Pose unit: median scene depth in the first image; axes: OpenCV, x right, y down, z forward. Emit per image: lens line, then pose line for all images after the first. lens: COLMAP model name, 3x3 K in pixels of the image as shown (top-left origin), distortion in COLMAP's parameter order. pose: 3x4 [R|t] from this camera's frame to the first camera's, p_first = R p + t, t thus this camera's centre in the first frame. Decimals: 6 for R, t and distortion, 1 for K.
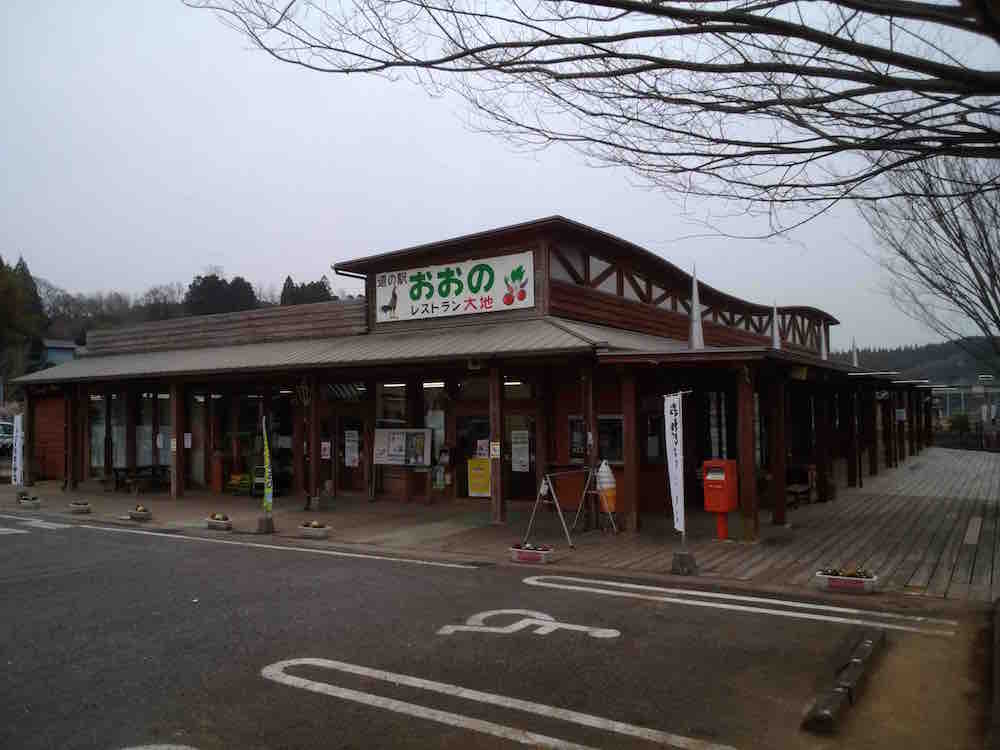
lens RADIAL K [[776.5, 0, 500.0], [0, 776.5, 375.0], [0, 0, 1]] dist [0.002595, -0.000285]
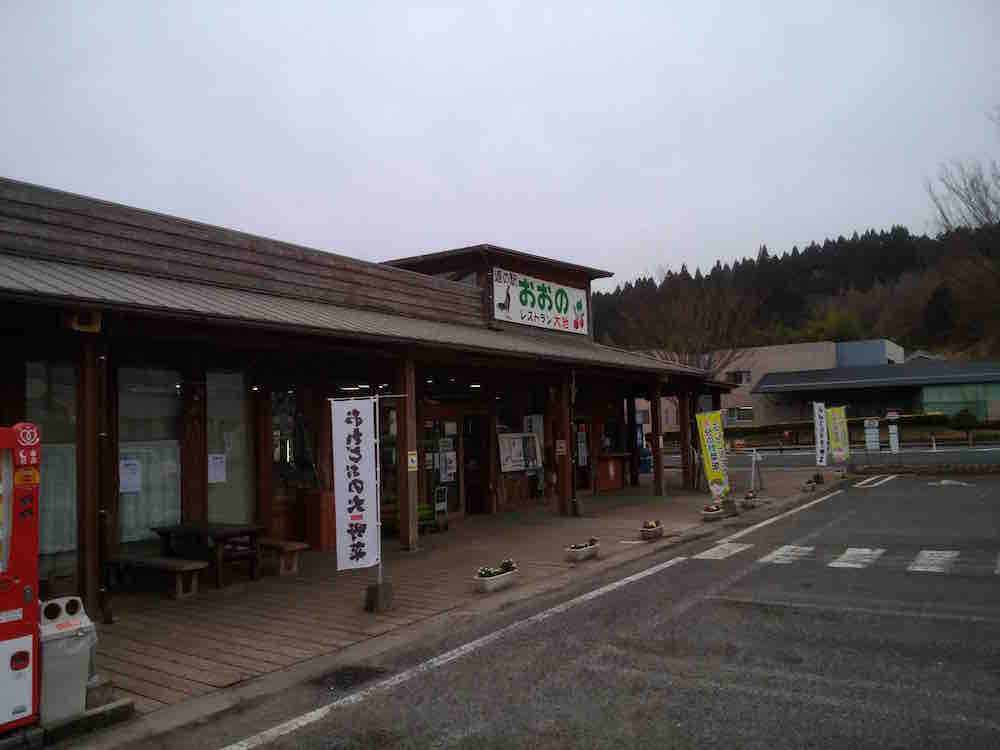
lens RADIAL K [[776.5, 0, 500.0], [0, 776.5, 375.0], [0, 0, 1]] dist [0.002595, -0.000285]
pose [[0.041711, 0.074462, 0.996351, -1.134346], [-0.028910, 0.996891, -0.073292, 0.070052], [-0.998711, -0.025747, 0.043734, 1.005669]]
